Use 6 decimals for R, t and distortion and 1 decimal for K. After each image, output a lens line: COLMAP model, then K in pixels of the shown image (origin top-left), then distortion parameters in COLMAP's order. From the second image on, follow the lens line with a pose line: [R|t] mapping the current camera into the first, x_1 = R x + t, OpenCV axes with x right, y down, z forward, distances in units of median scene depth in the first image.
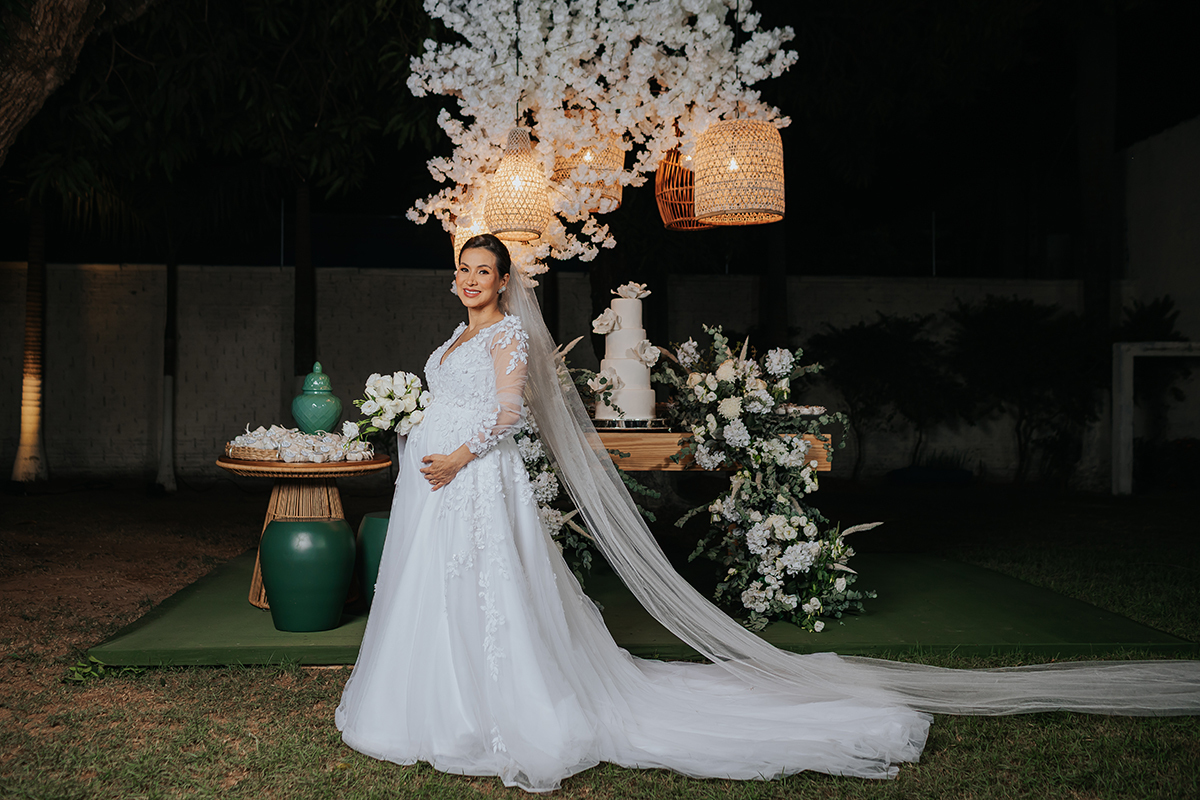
lens RADIAL K [[1147.3, 0, 600.0], [0, 1147.3, 409.5], [0, 0, 1]] dist [0.009369, -0.005760]
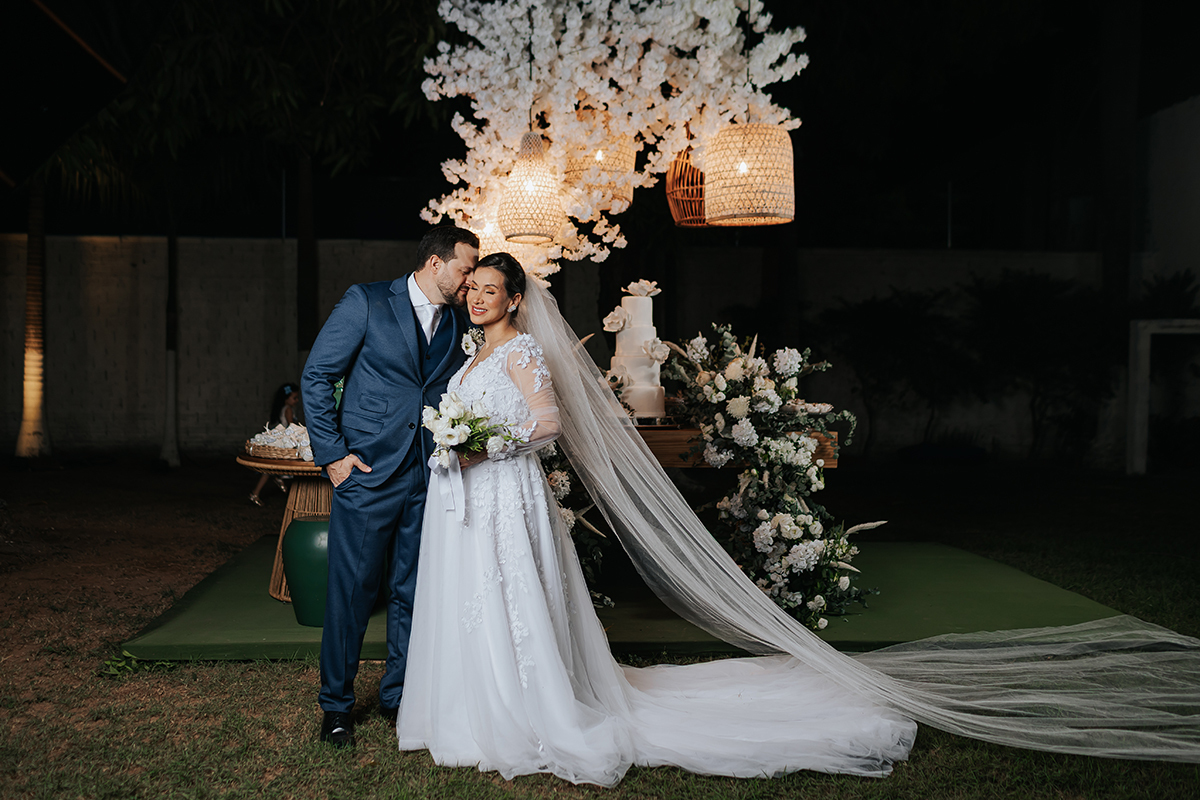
lens RADIAL K [[1187.9, 0, 593.4], [0, 1187.9, 420.1], [0, 0, 1]] dist [0.007457, -0.002498]
pose [[0.999952, 0.003387, -0.009243, -0.005602], [-0.002998, 0.999123, 0.041770, -0.033720], [0.009376, -0.041740, 0.999085, -0.055646]]
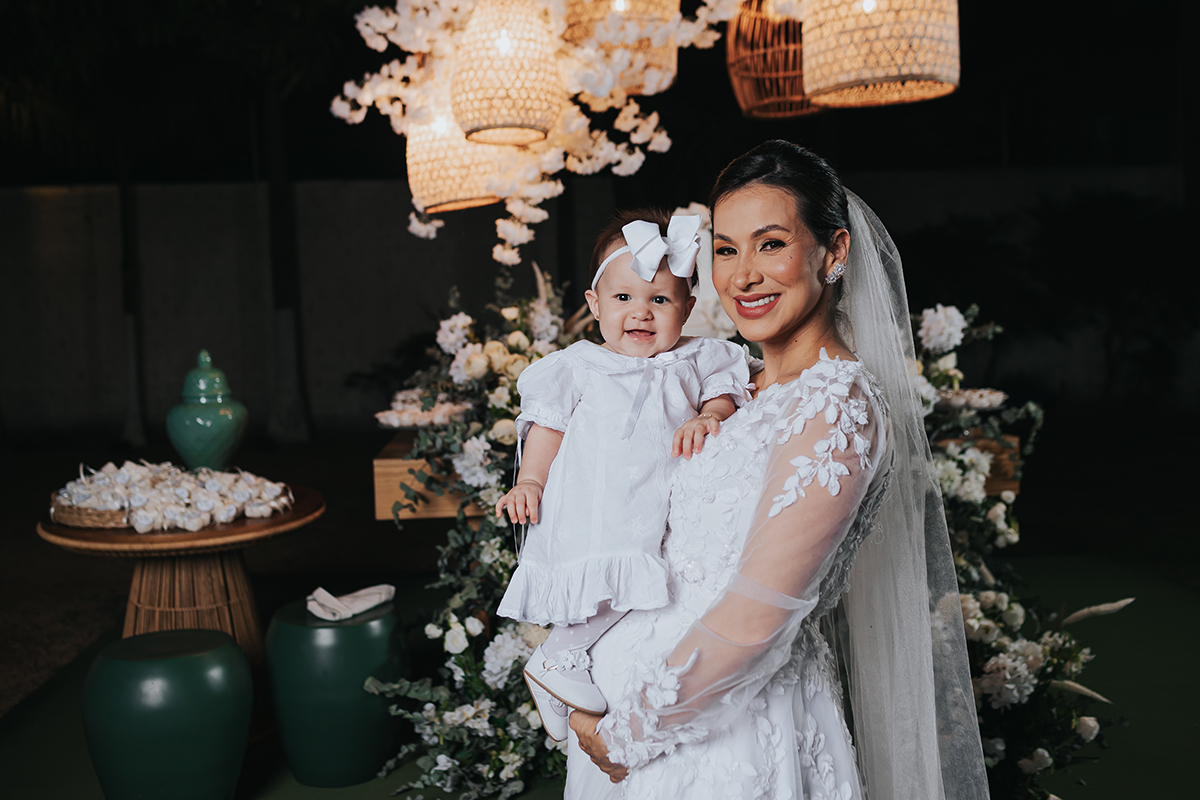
lens RADIAL K [[1115.4, 0, 597.4], [0, 1115.4, 393.0], [0, 0, 1]] dist [0.009937, -0.014468]
pose [[0.999300, -0.031411, -0.020310, -0.018183], [0.032884, 0.996503, 0.076816, -0.060059], [0.017826, -0.077430, 0.996838, 0.402395]]
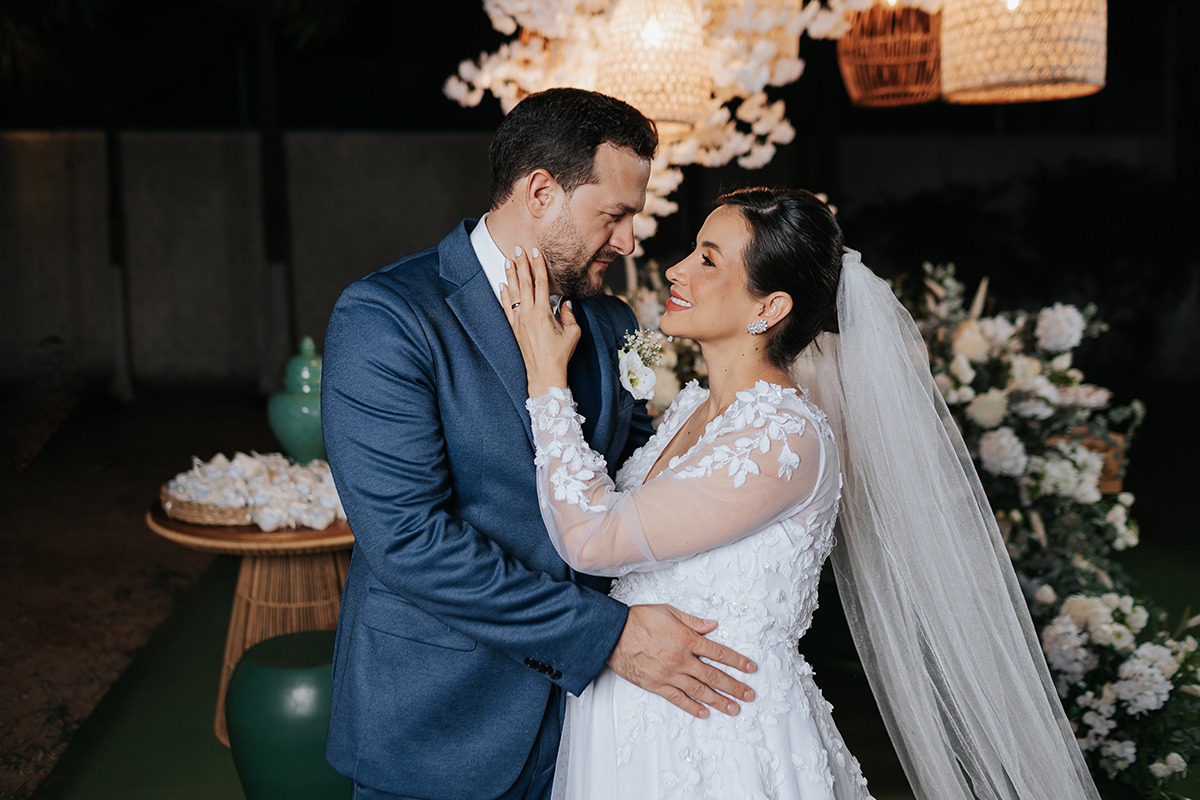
lens RADIAL K [[1115.4, 0, 597.4], [0, 1115.4, 393.0], [0, 0, 1]] dist [0.009937, -0.014468]
pose [[0.999595, -0.016534, 0.023151, -0.108869], [0.013521, 0.992101, 0.124708, -0.086849], [-0.025030, -0.124345, 0.991923, 0.414417]]
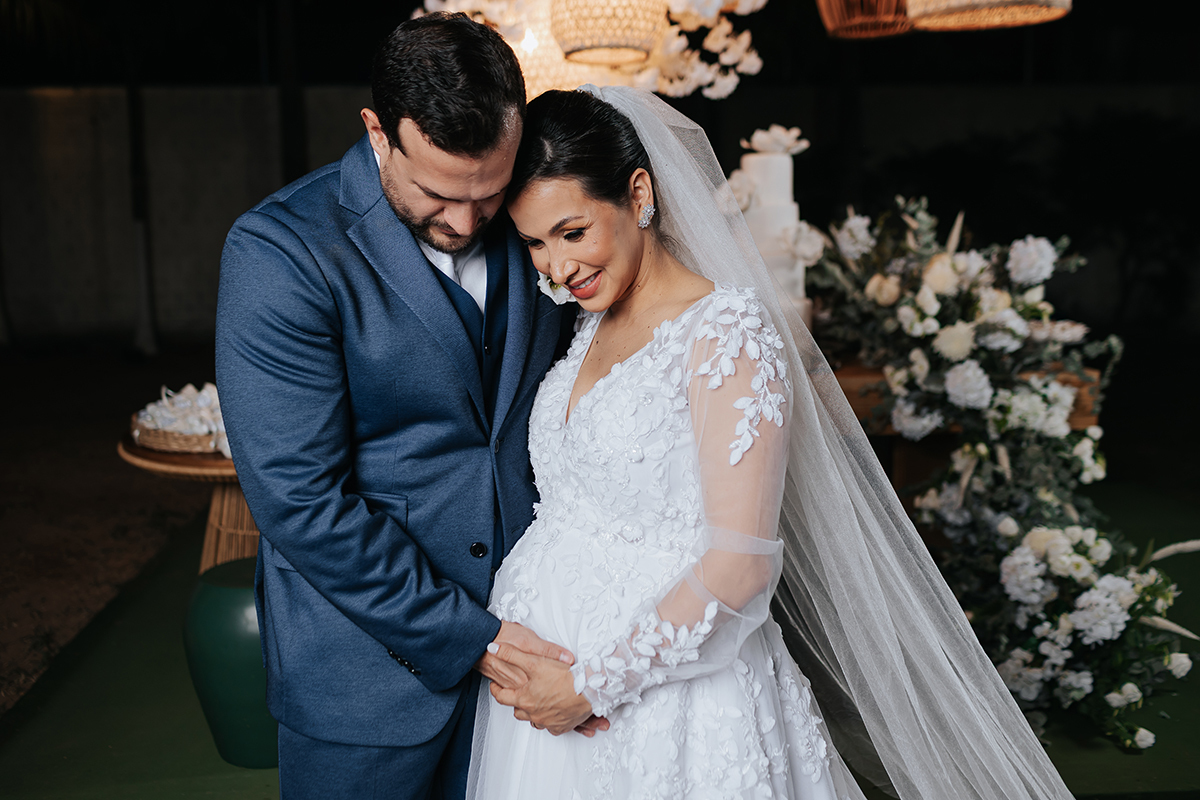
lens RADIAL K [[1117.4, 0, 596.4], [0, 1117.4, 384.9], [0, 0, 1]] dist [0.005636, -0.001388]
pose [[0.999818, -0.015161, -0.011586, -0.070218], [0.016729, 0.988533, 0.150079, -0.070677], [0.009177, -0.150245, 0.988606, 0.408612]]
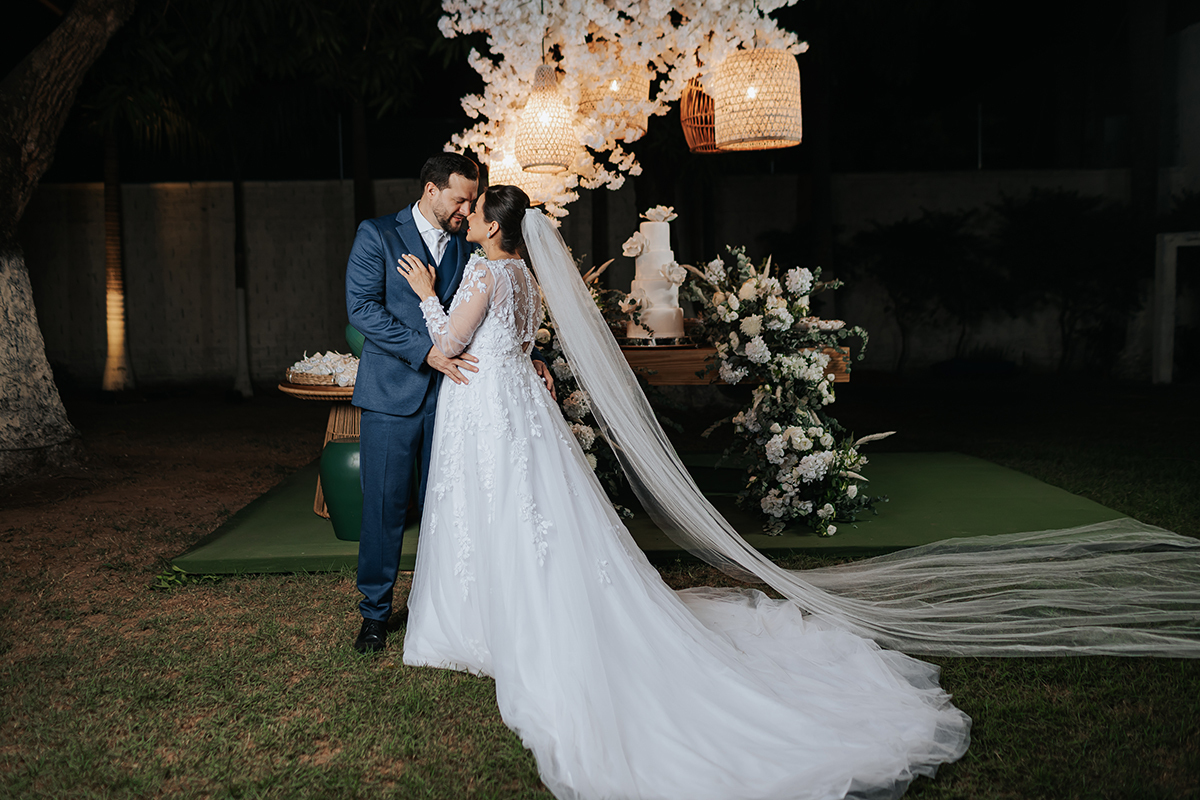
lens RADIAL K [[1118.3, 0, 600.9], [0, 1118.3, 401.2], [0, 0, 1]] dist [0.009427, -0.008997]
pose [[0.998243, -0.017973, -0.056465, 0.031445], [0.023035, 0.995646, 0.090329, -0.028620], [0.054596, -0.091471, 0.994310, -0.042983]]
